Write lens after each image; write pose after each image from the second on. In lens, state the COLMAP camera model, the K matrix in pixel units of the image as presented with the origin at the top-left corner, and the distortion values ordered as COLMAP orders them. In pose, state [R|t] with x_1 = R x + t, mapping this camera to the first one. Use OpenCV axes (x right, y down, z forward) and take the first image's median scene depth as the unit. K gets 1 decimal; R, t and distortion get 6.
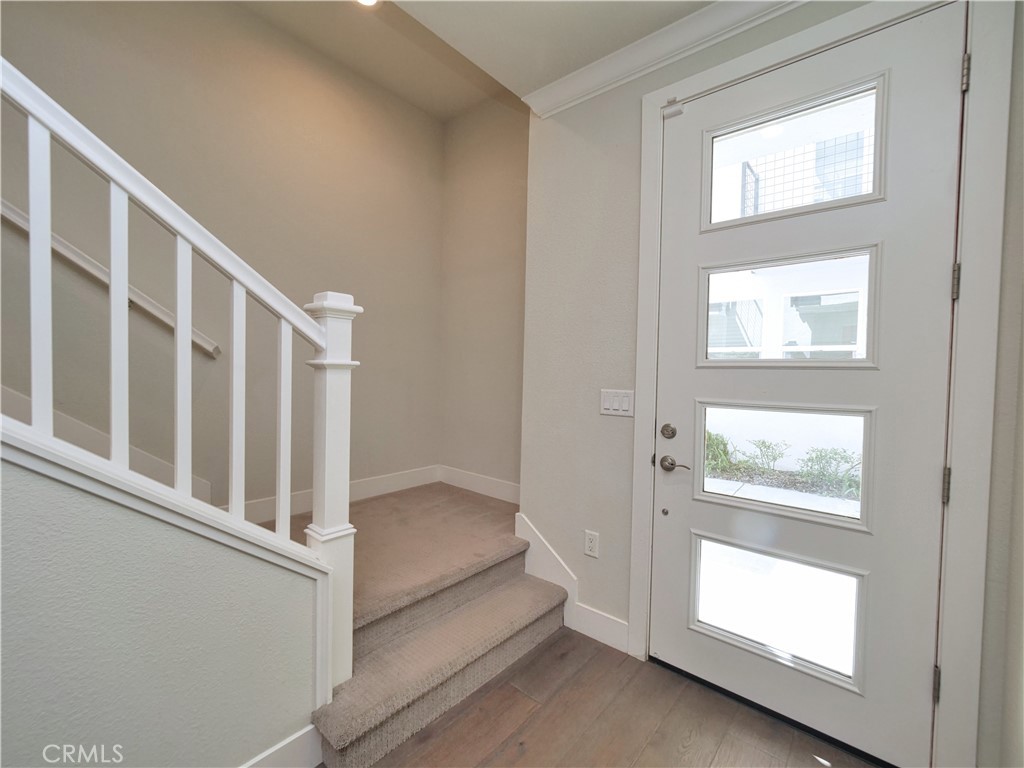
lens RADIAL K [[437.2, 0, 498.7], [0, 437.2, 382.4], [0, 0, 1]] dist [0.001508, -0.008366]
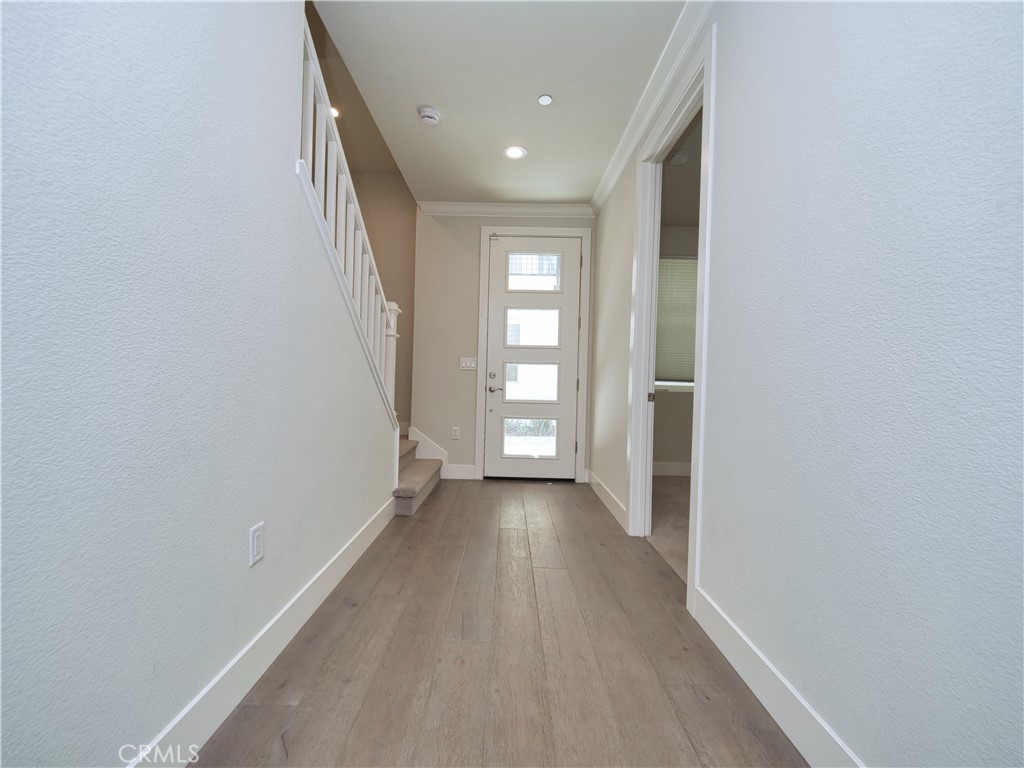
lens RADIAL K [[437.2, 0, 498.7], [0, 437.2, 382.4], [0, 0, 1]] dist [0.001508, -0.008366]
pose [[0.757413, -0.000662, 0.652936, -1.087780], [0.007536, 0.999942, -0.007728, 0.166565], [-0.652893, 0.010774, 0.757373, -0.767338]]
